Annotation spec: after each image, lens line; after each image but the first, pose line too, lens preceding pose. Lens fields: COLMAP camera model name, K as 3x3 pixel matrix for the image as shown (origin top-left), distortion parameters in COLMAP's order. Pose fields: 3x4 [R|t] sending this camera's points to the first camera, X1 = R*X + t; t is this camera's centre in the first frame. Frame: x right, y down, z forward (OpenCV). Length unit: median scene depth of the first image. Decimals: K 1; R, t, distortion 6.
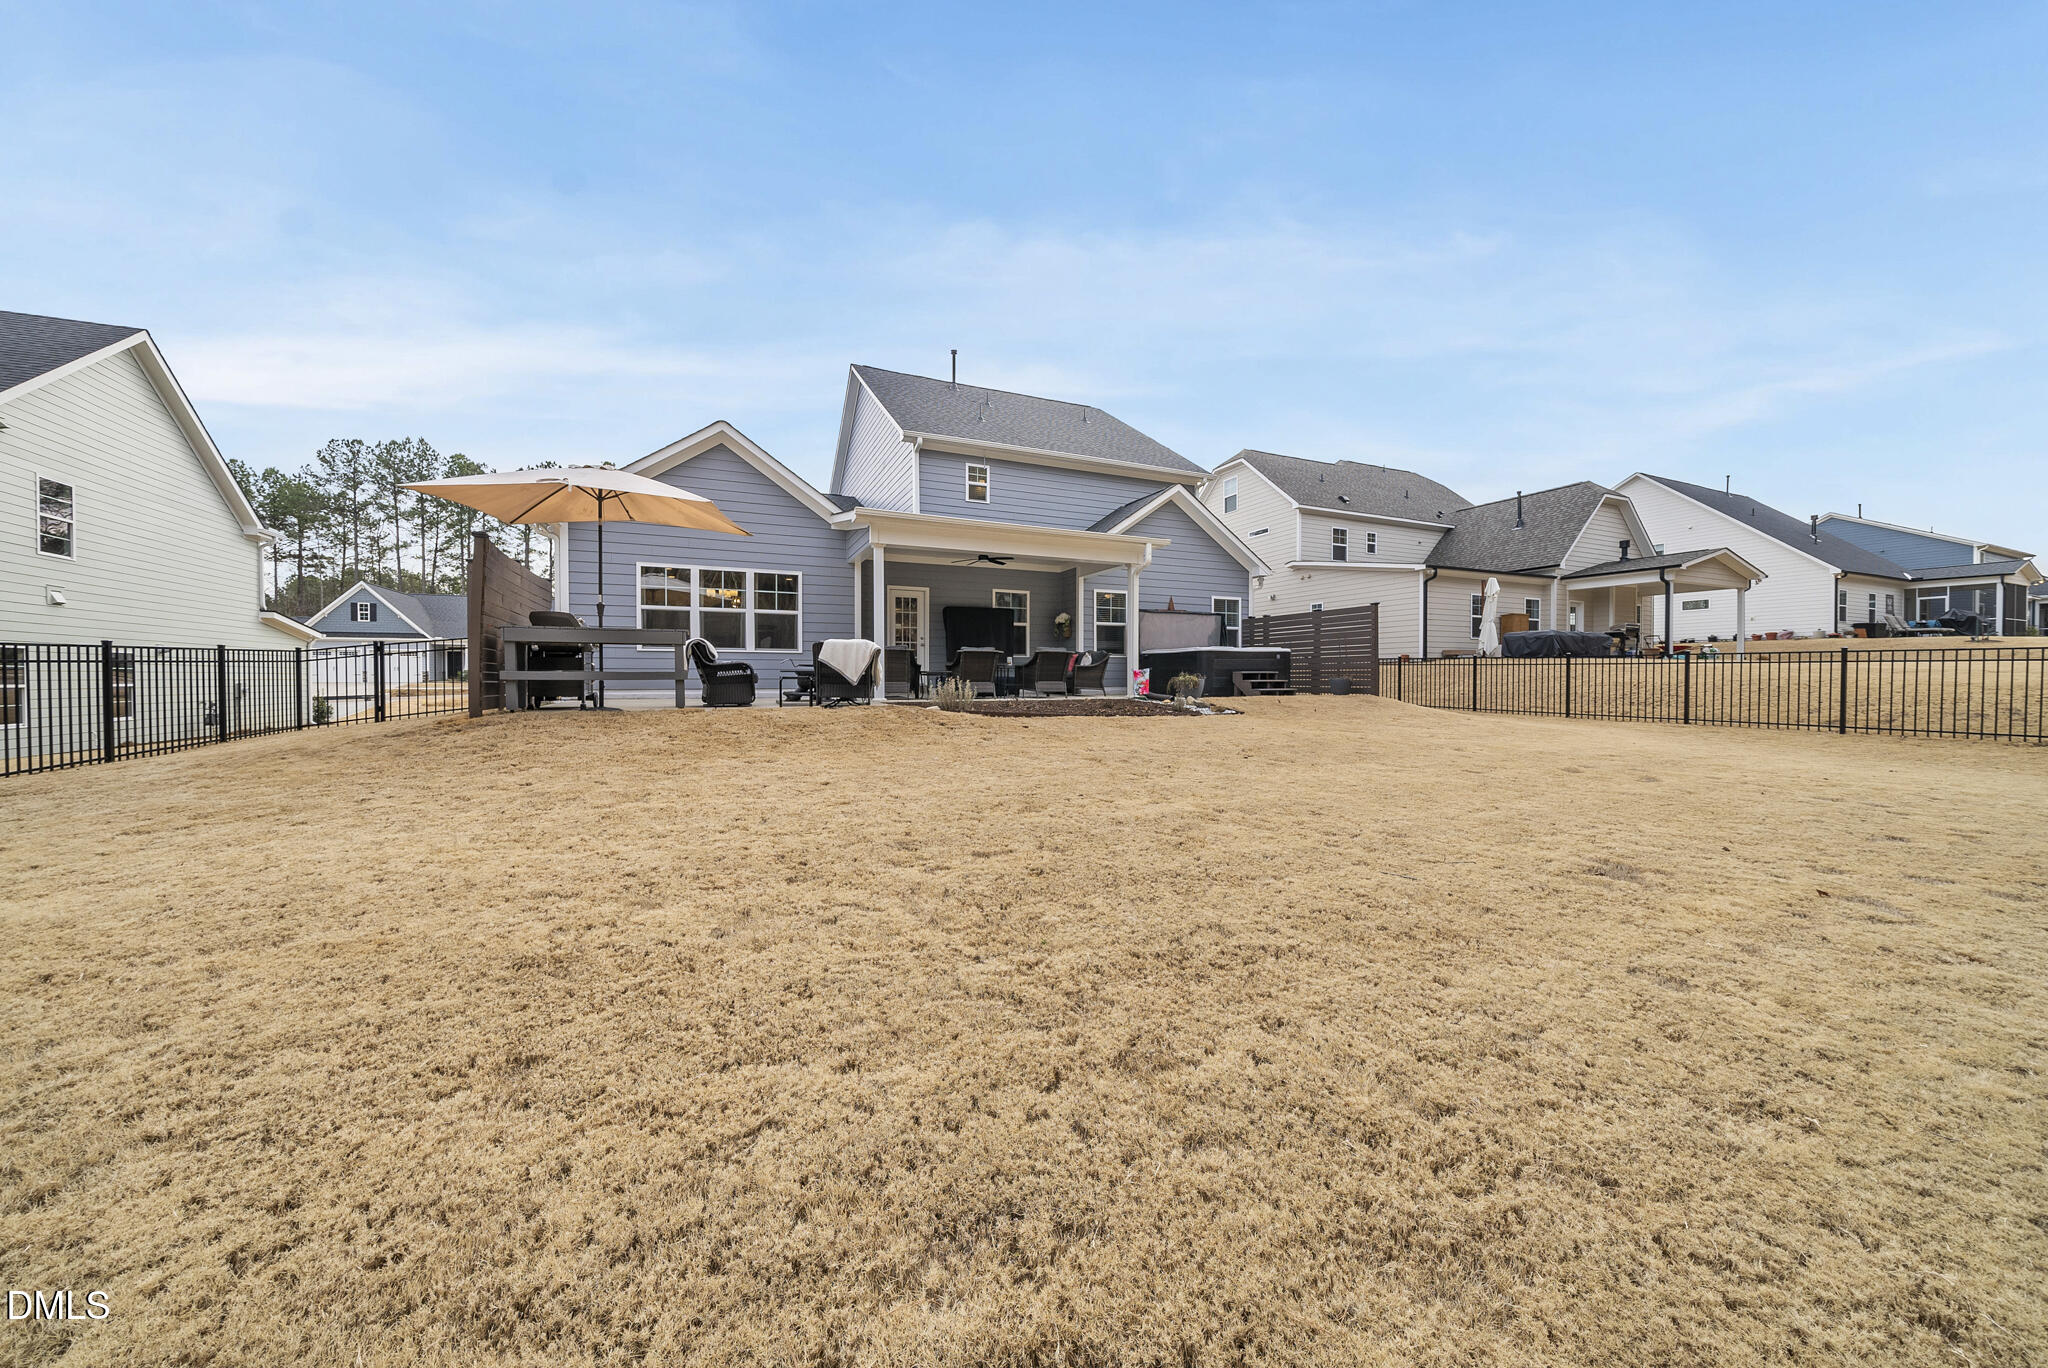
lens RADIAL K [[723.5, 0, 1019.6], [0, 723.5, 688.8], [0, 0, 1]] dist [-0.009094, -0.000117]
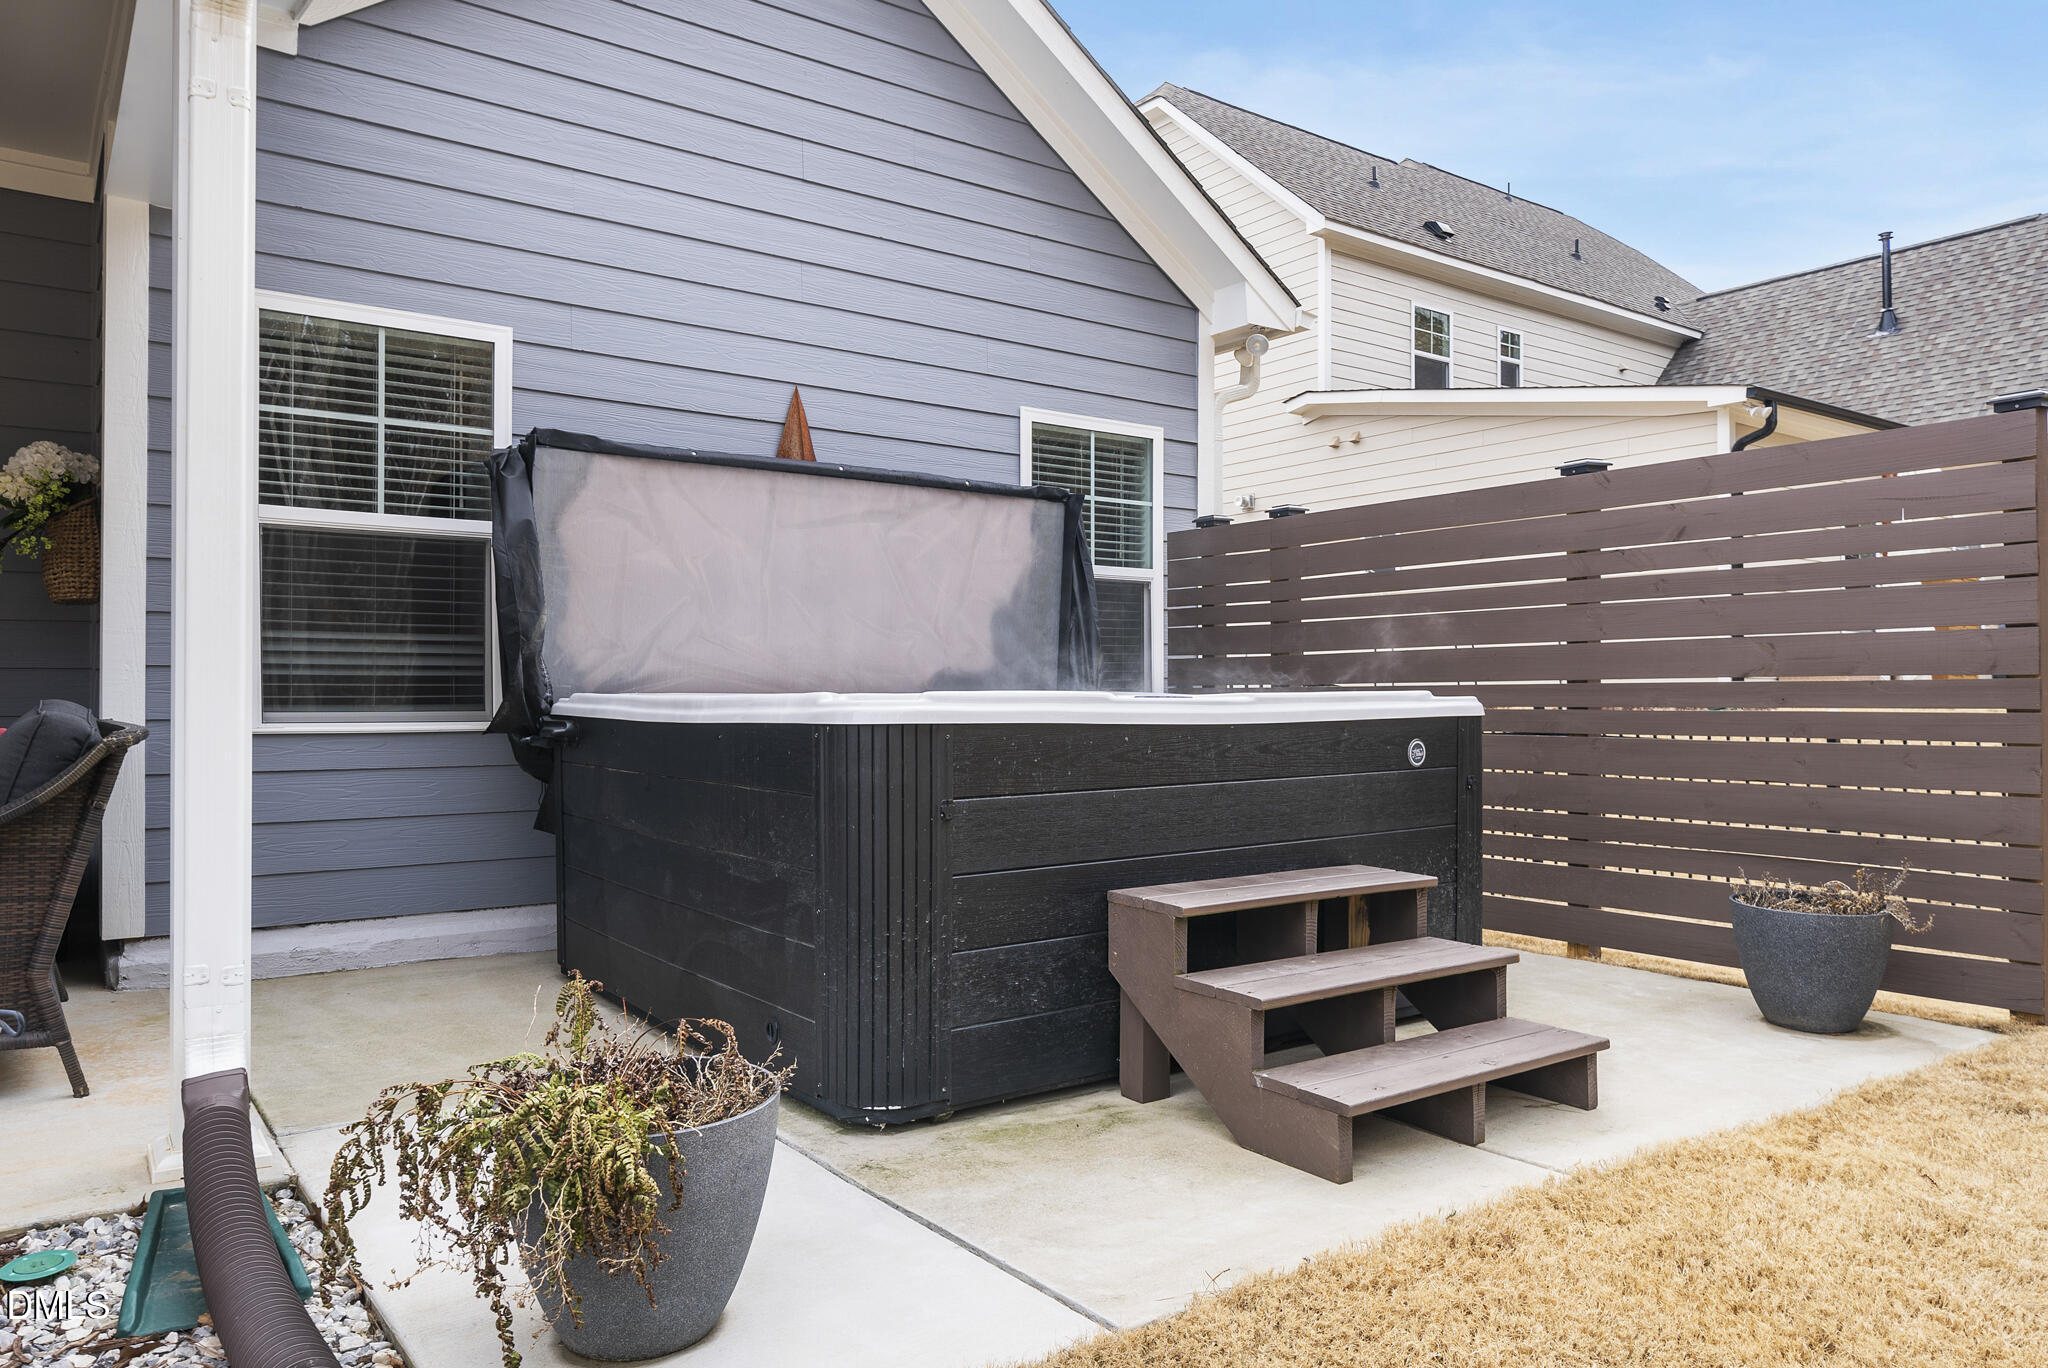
lens RADIAL K [[1383.2, 0, 1021.5], [0, 1383.2, 691.8], [0, 0, 1]] dist [0.003643, 0.003358]
pose [[0.979589, 0.003890, 0.200973, 0.194025], [-0.000392, 0.999848, -0.017441, -0.044826], [-0.201011, 0.017007, 0.979441, 0.643256]]
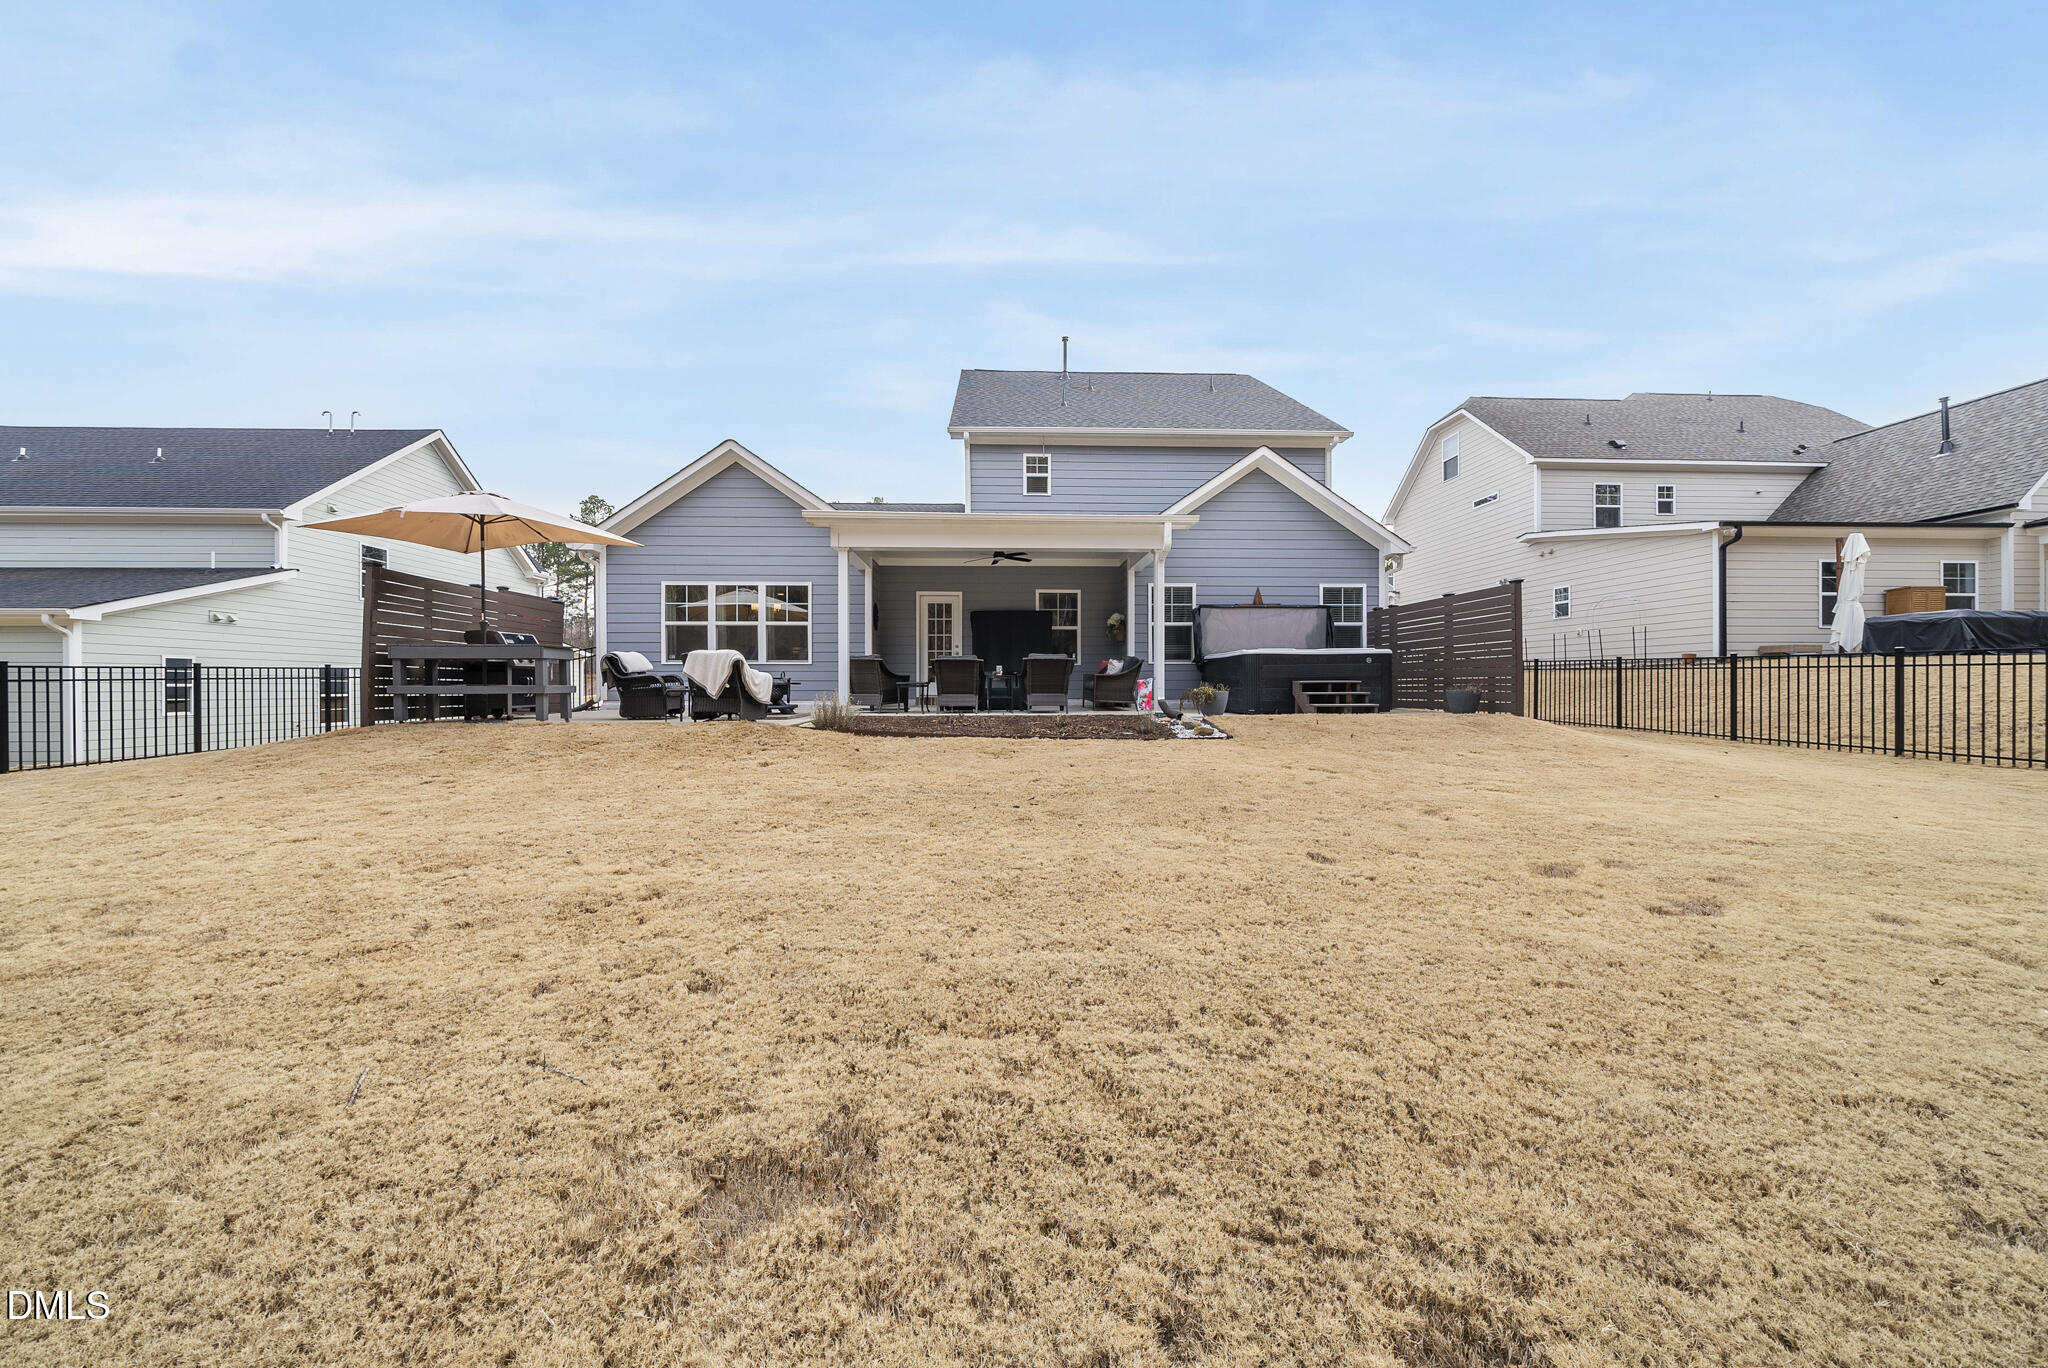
lens RADIAL K [[723.5, 0, 1015.6], [0, 723.5, 684.4], [0, 0, 1]] dist [-0.009094, -0.000117]
pose [[0.925454, -0.002531, -0.378852, 0.262475], [-0.003531, 0.999877, -0.015305, -0.006173], [0.378844, 0.015502, 0.925331, 0.153481]]
